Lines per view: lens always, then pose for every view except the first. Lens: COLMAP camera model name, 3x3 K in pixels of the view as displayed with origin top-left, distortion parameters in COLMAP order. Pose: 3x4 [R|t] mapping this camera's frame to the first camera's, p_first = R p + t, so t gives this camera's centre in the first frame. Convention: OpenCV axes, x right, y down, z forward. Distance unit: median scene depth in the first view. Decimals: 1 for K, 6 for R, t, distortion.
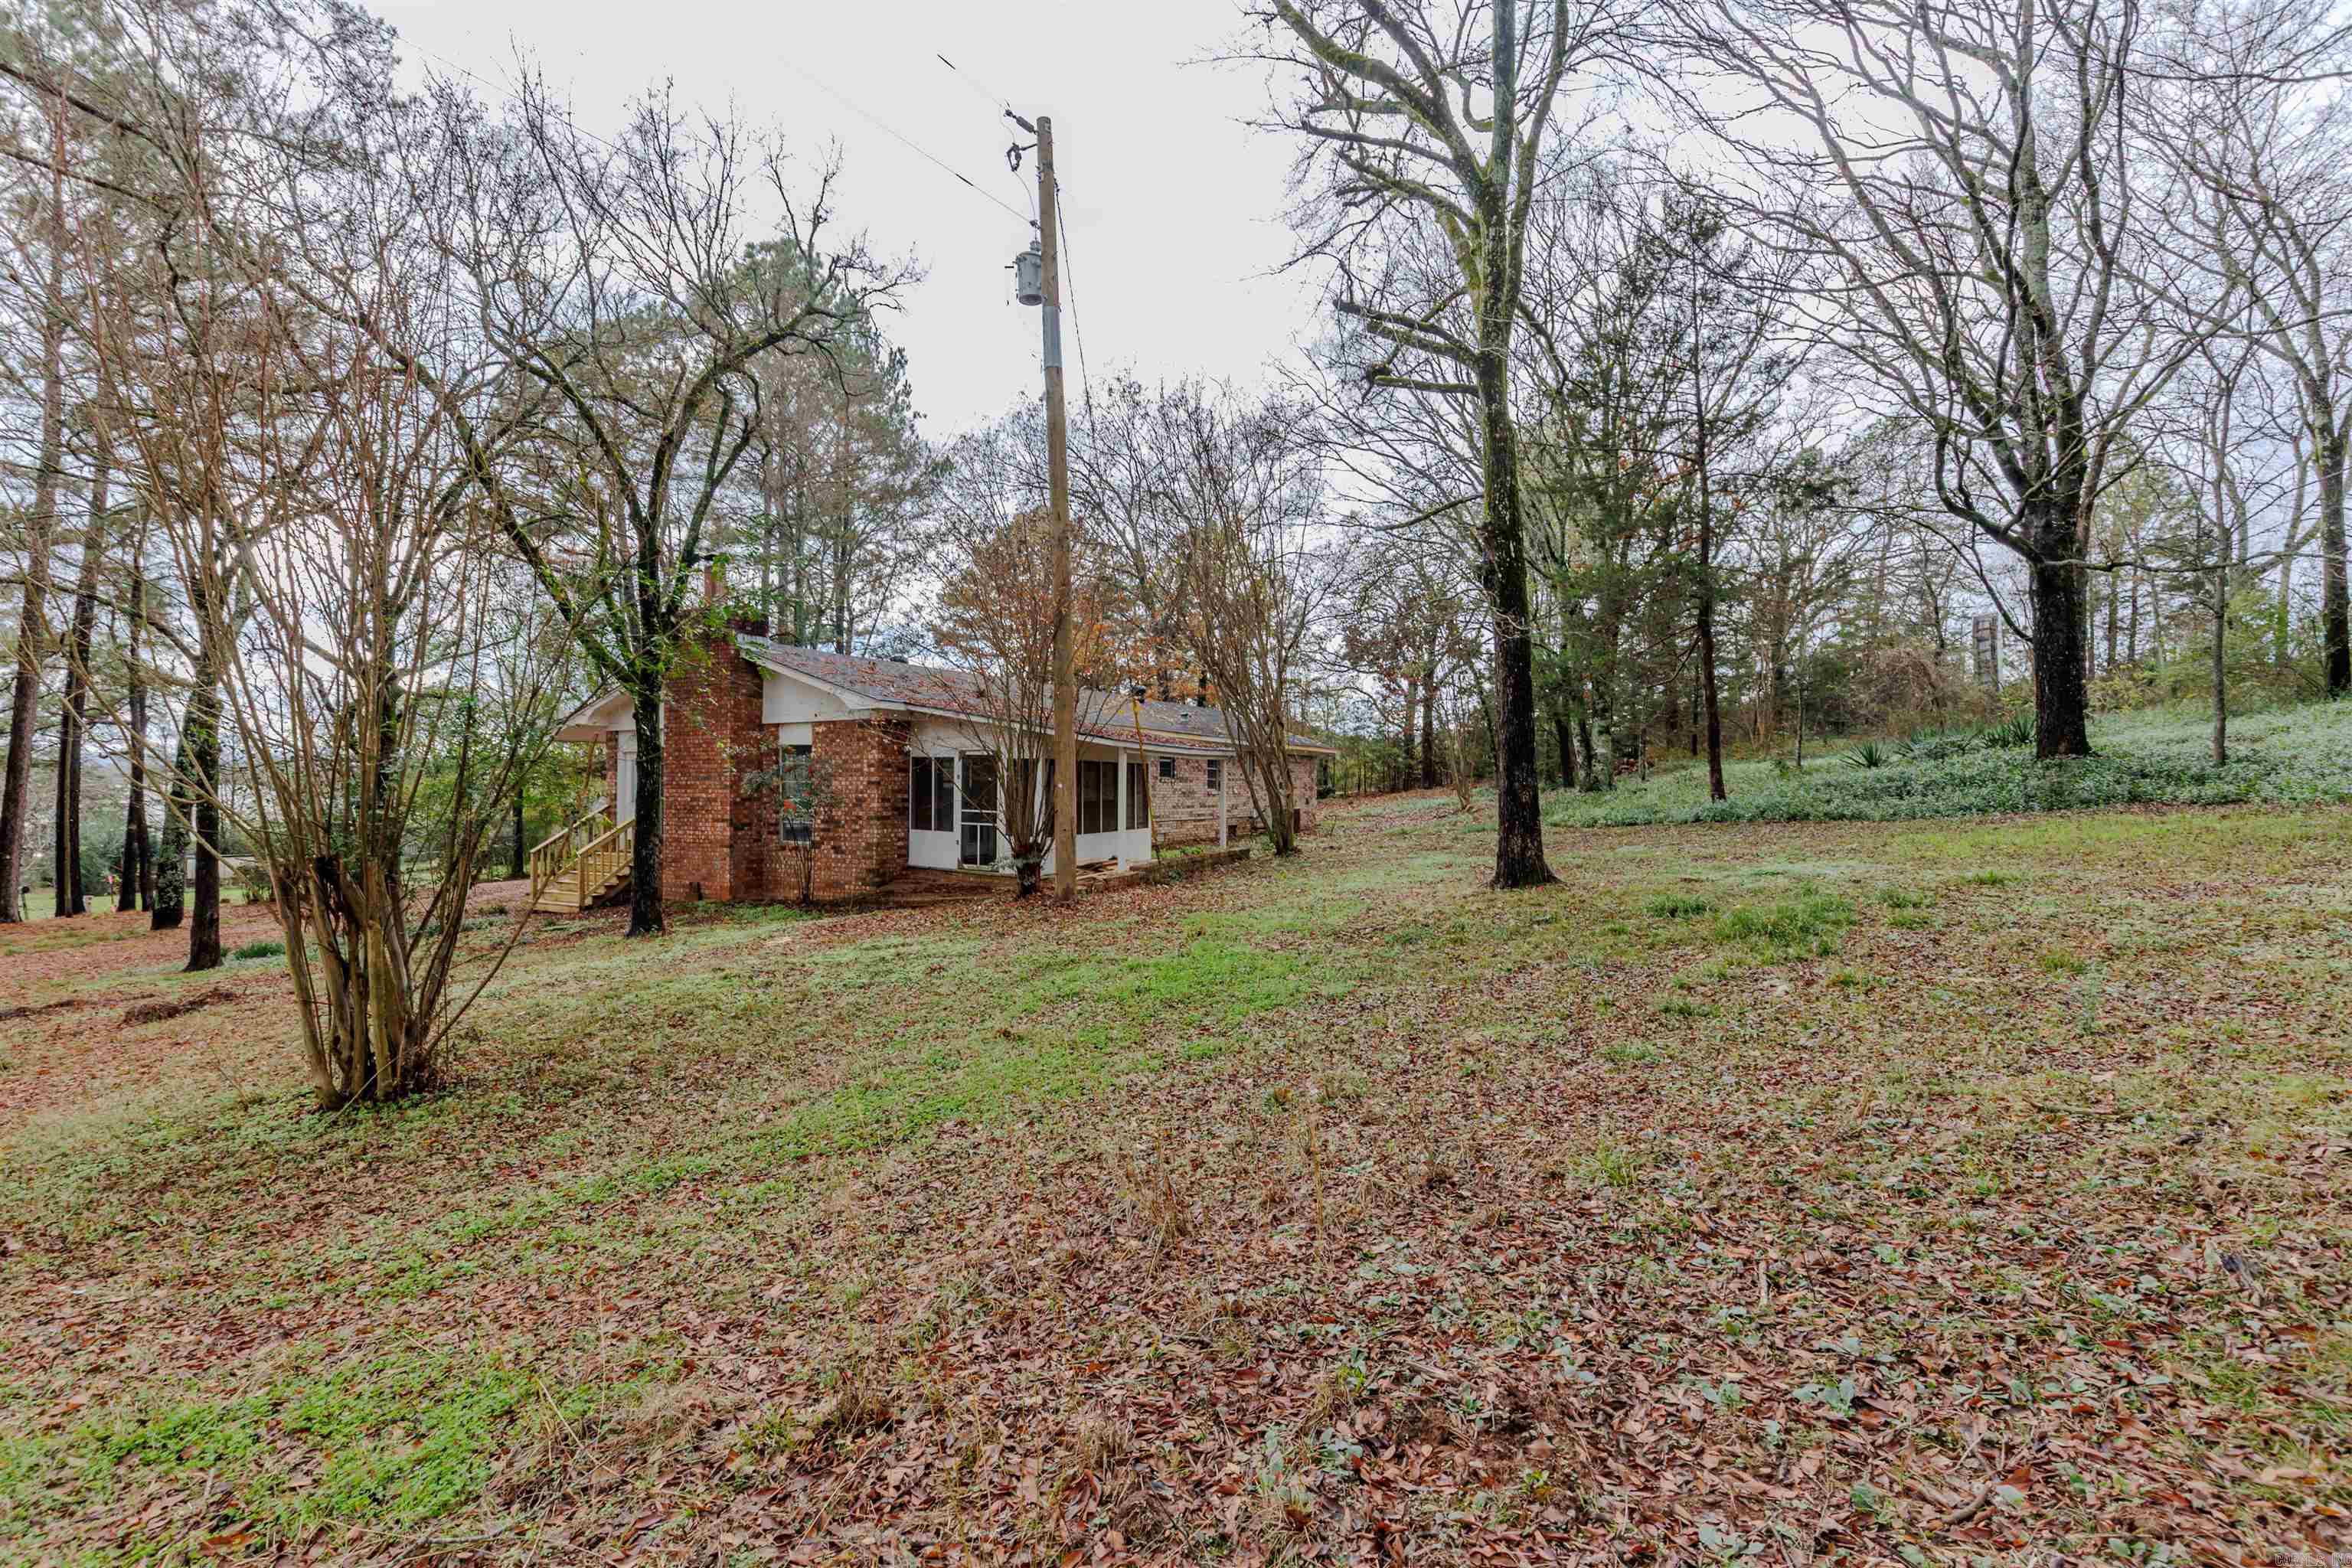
lens RADIAL K [[1064.9, 0, 1179.3], [0, 1064.9, 771.8], [0, 0, 1]] dist [0.002837, -0.000587]
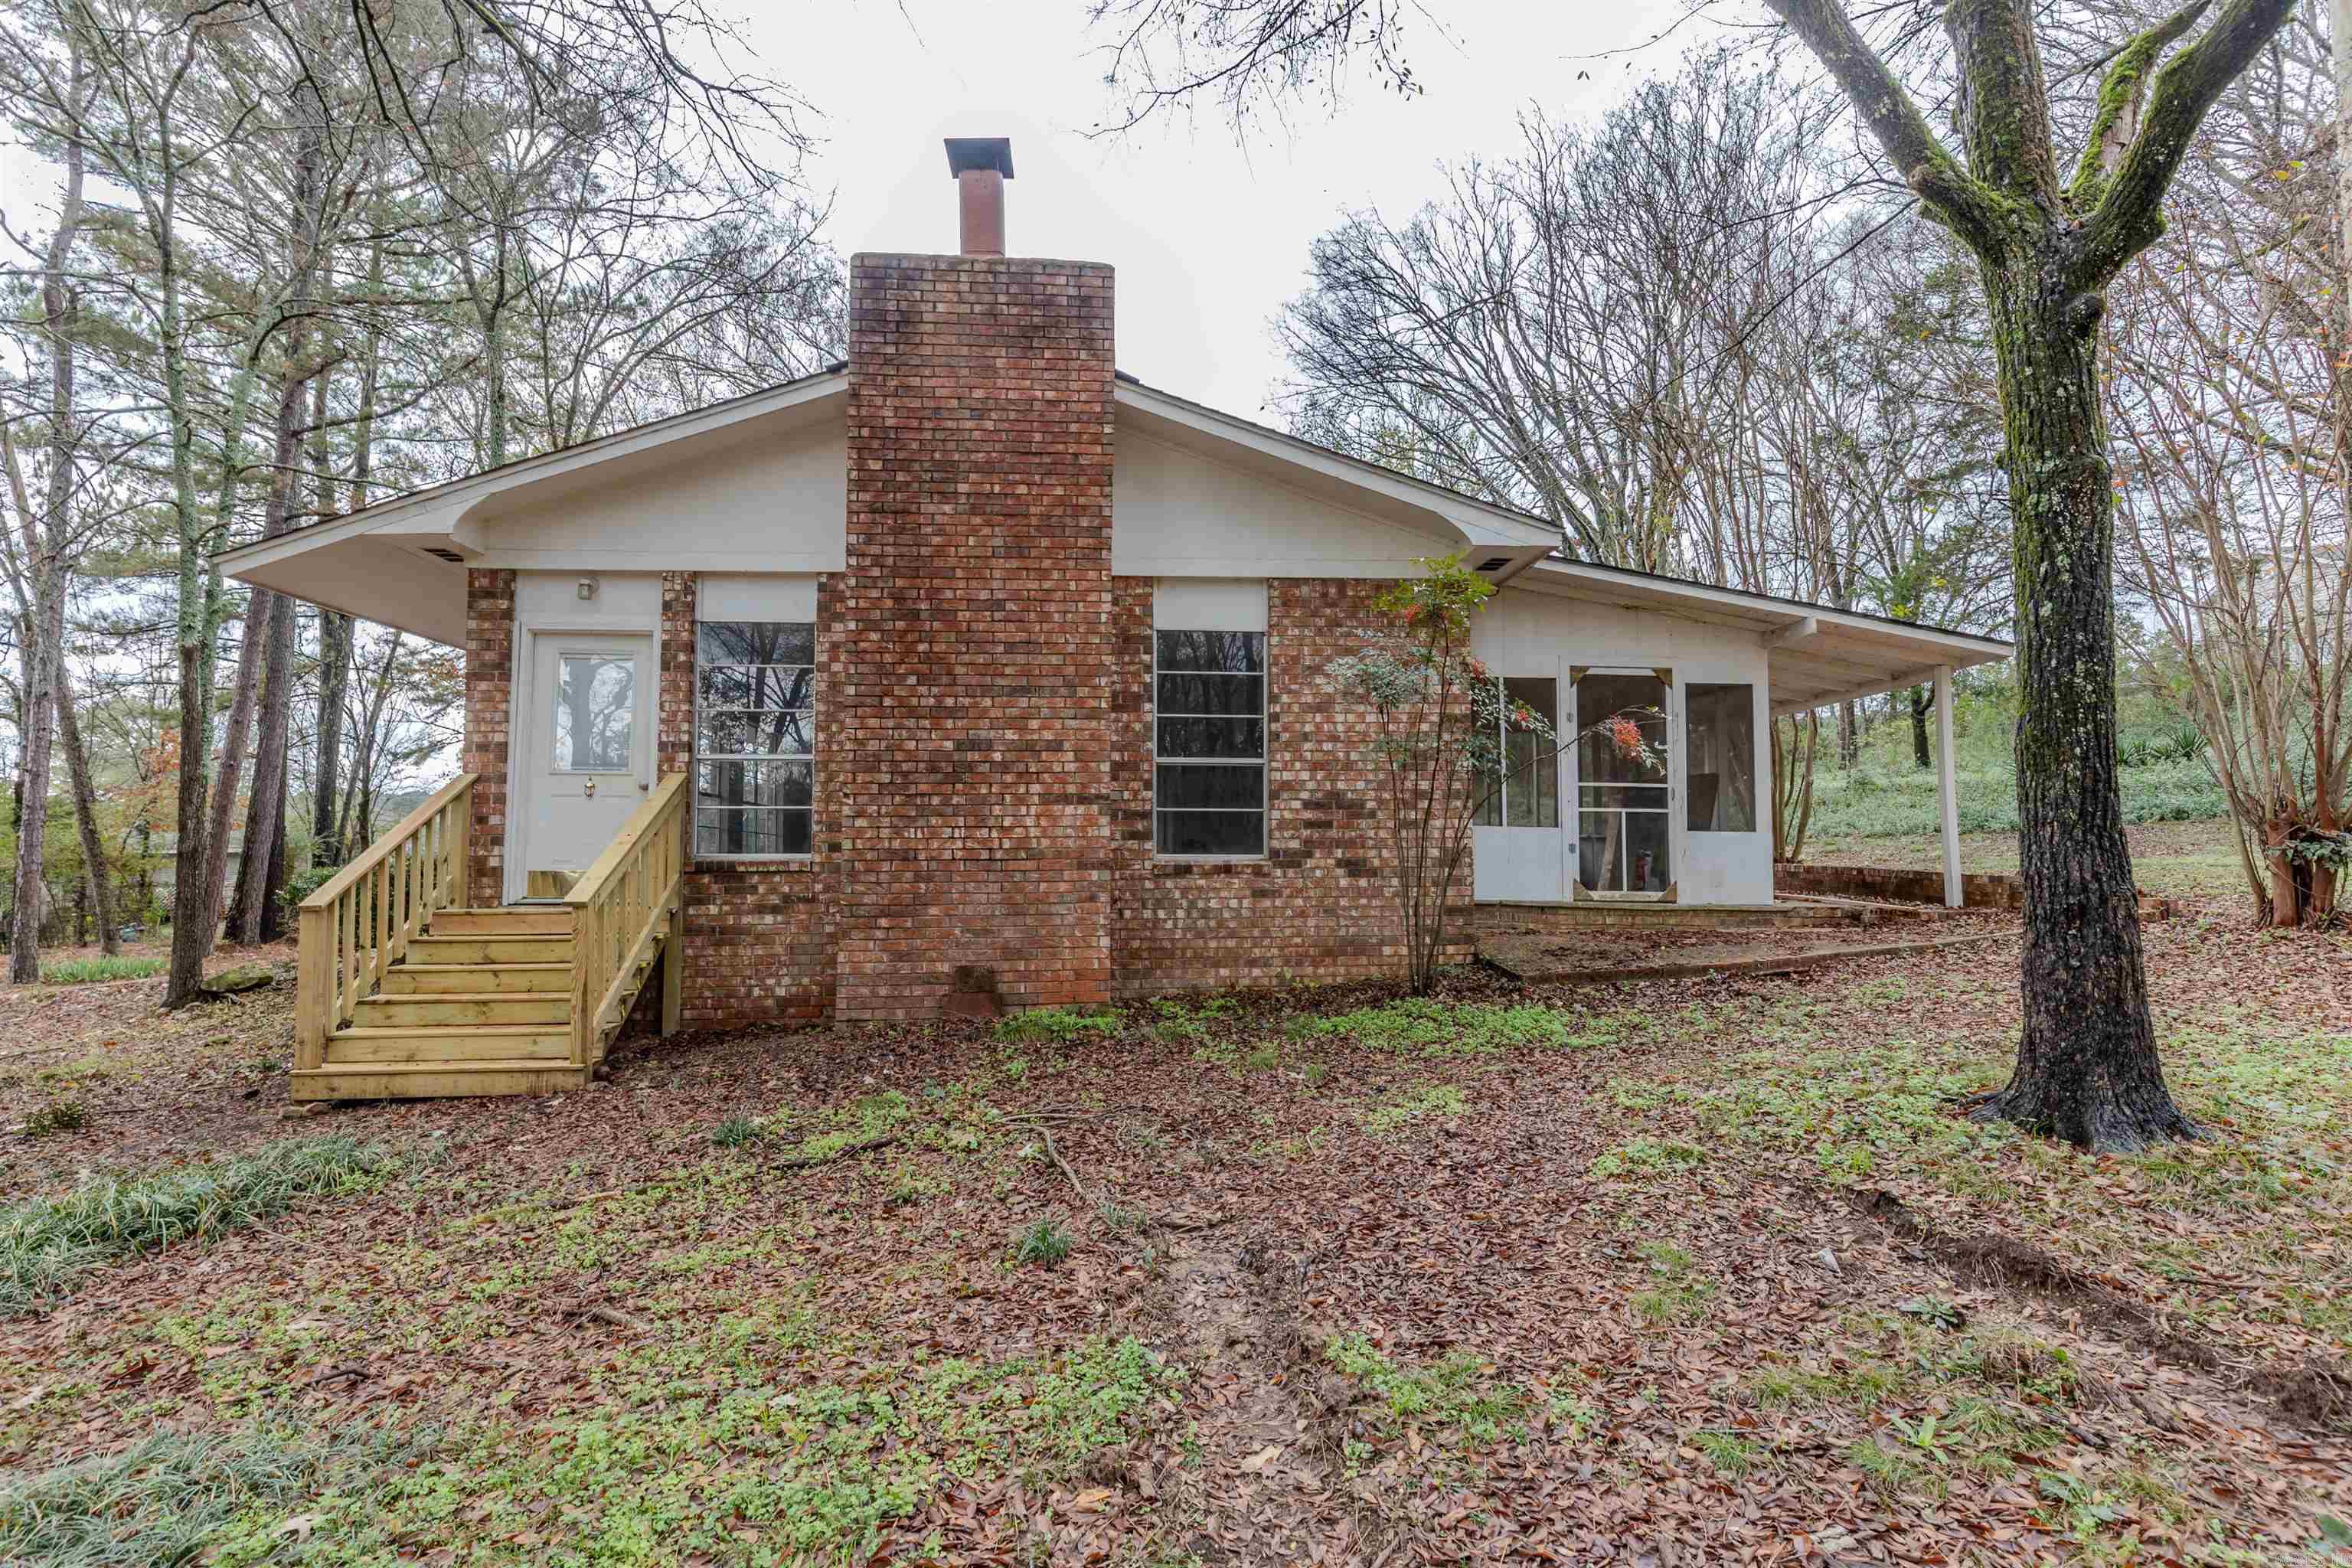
lens RADIAL K [[1064.9, 0, 1179.0], [0, 1064.9, 793.4], [0, 0, 1]] dist [0.002837, -0.000587]
pose [[0.833452, 0.023434, 0.552095, -0.632945], [-0.000792, 0.999150, -0.041213, 0.061083], [-0.552591, 0.033912, 0.832762, 0.679794]]
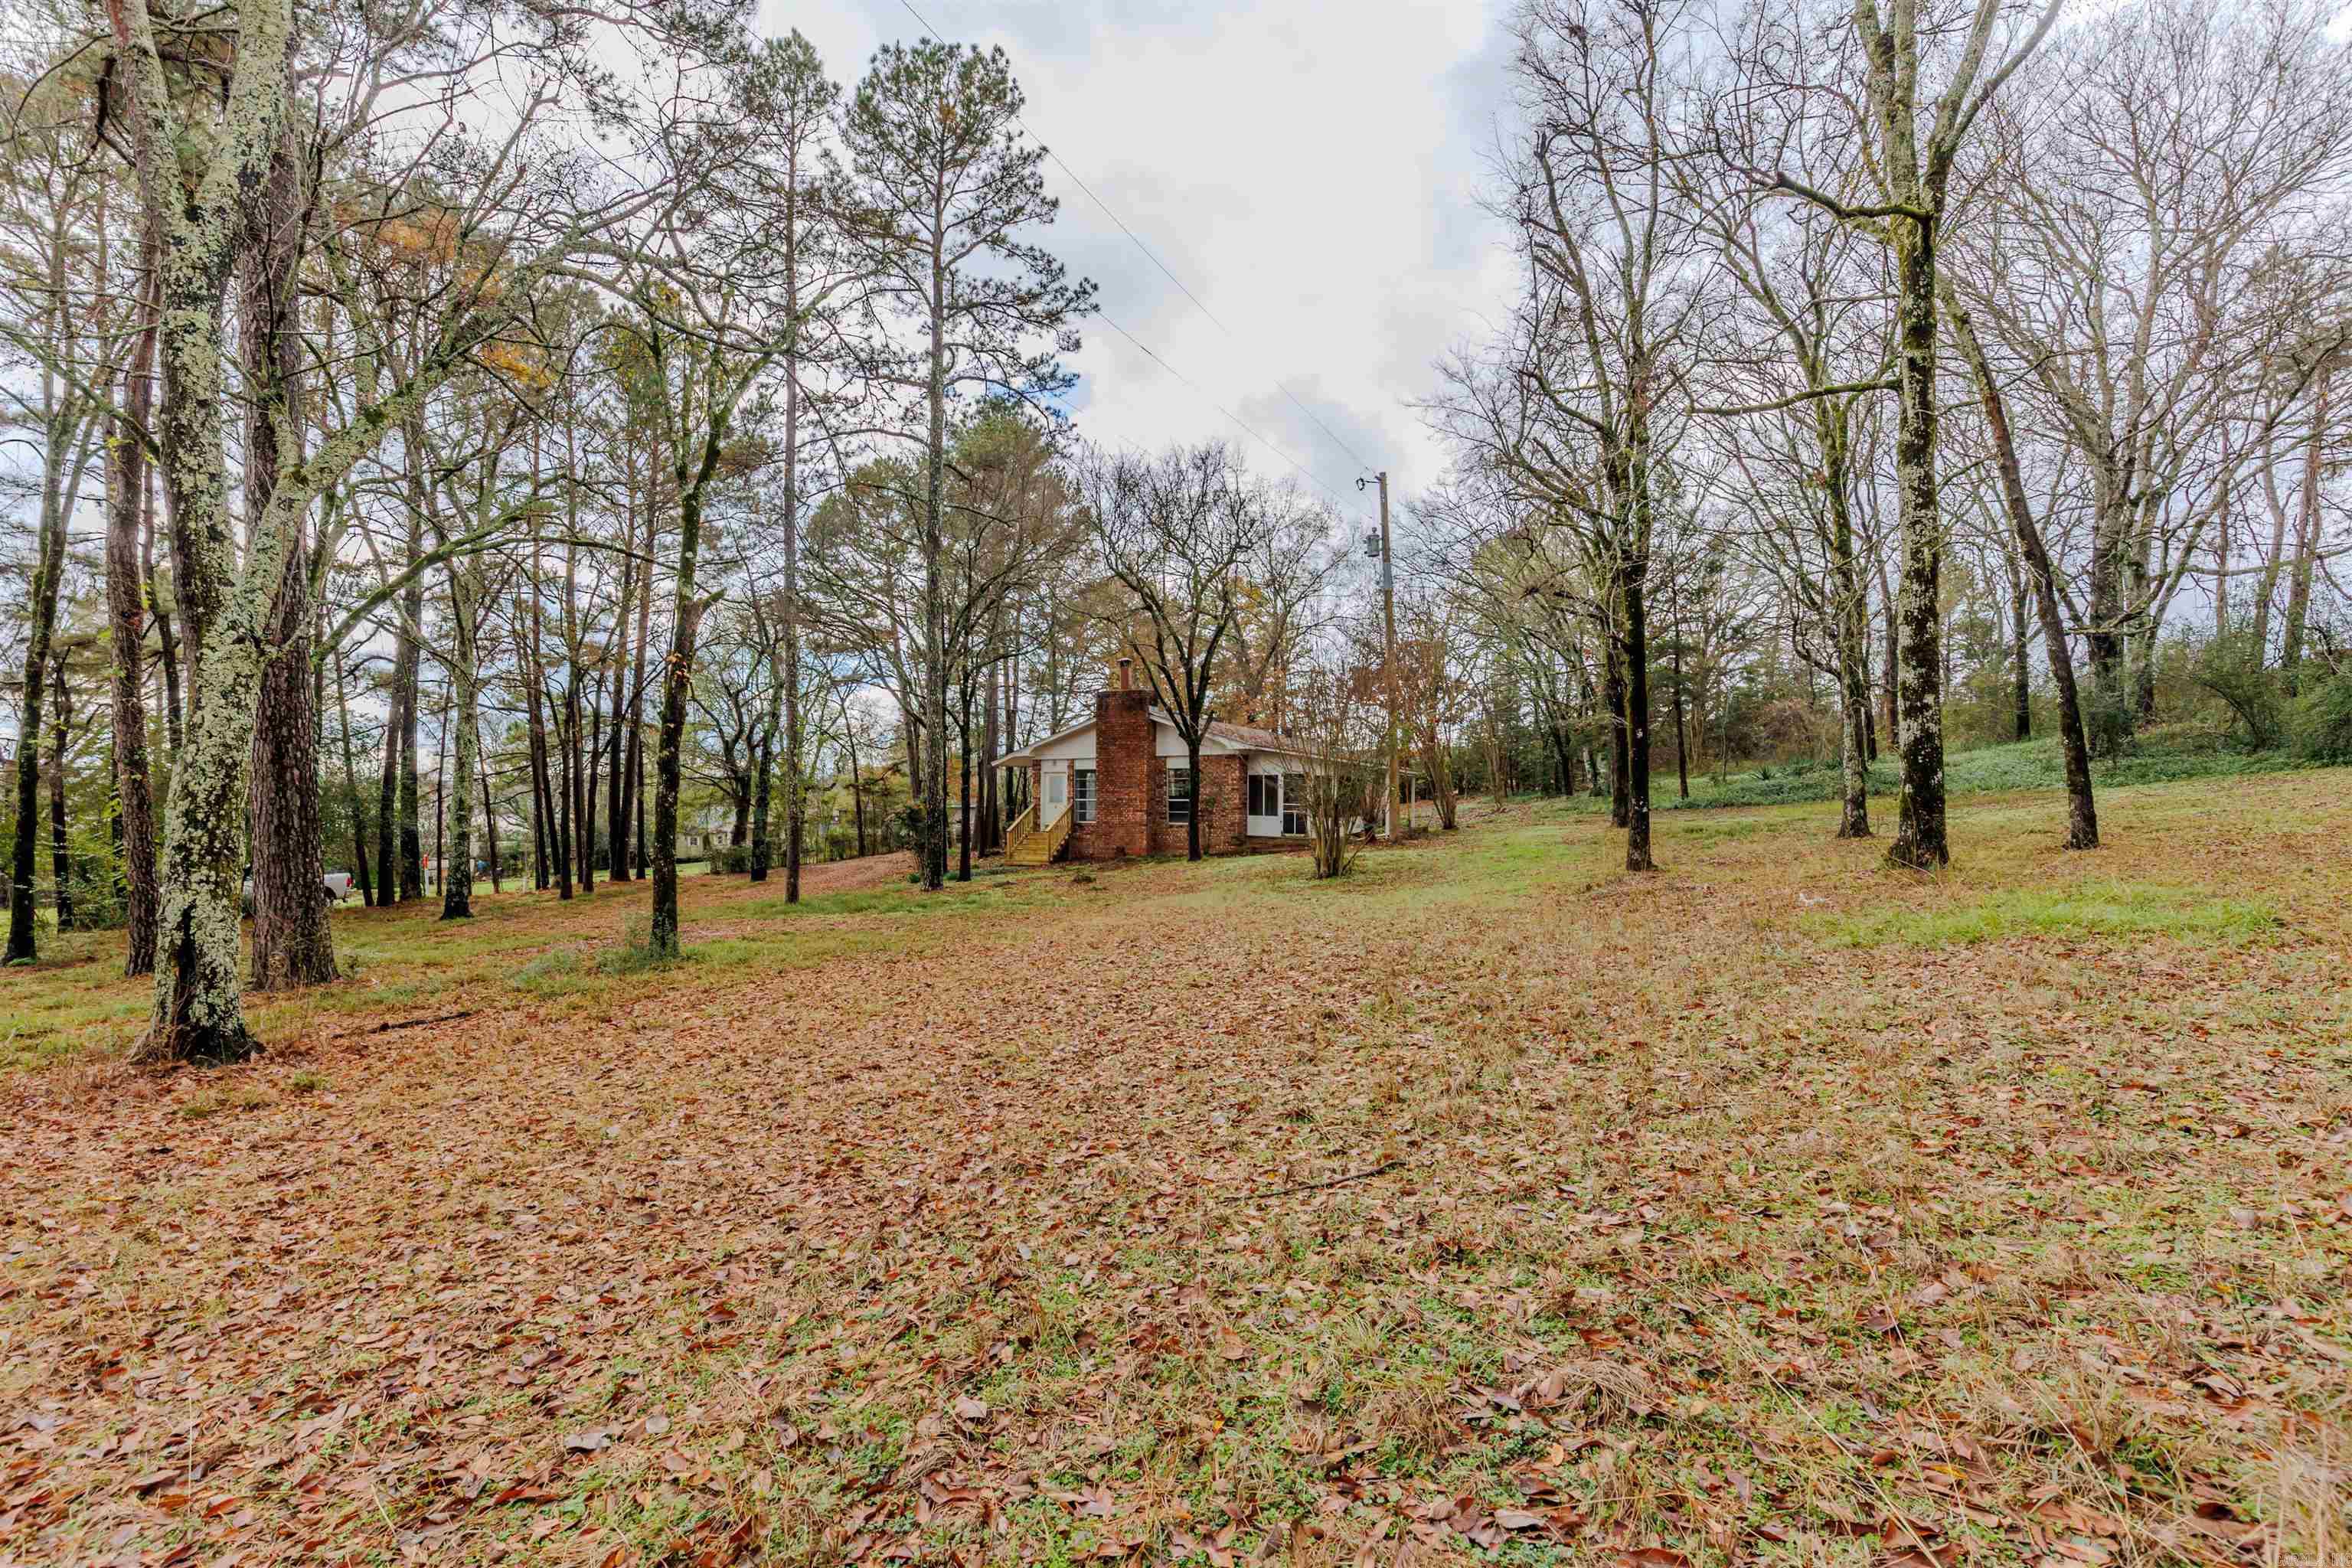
lens RADIAL K [[1064.9, 0, 1169.5], [0, 1064.9, 782.7], [0, 0, 1]] dist [0.002837, -0.000587]
pose [[0.998127, -0.001936, 0.061138, -0.504924], [0.002286, 0.999981, -0.005658, 0.008875], [-0.061126, 0.005787, 0.998113, -0.797935]]
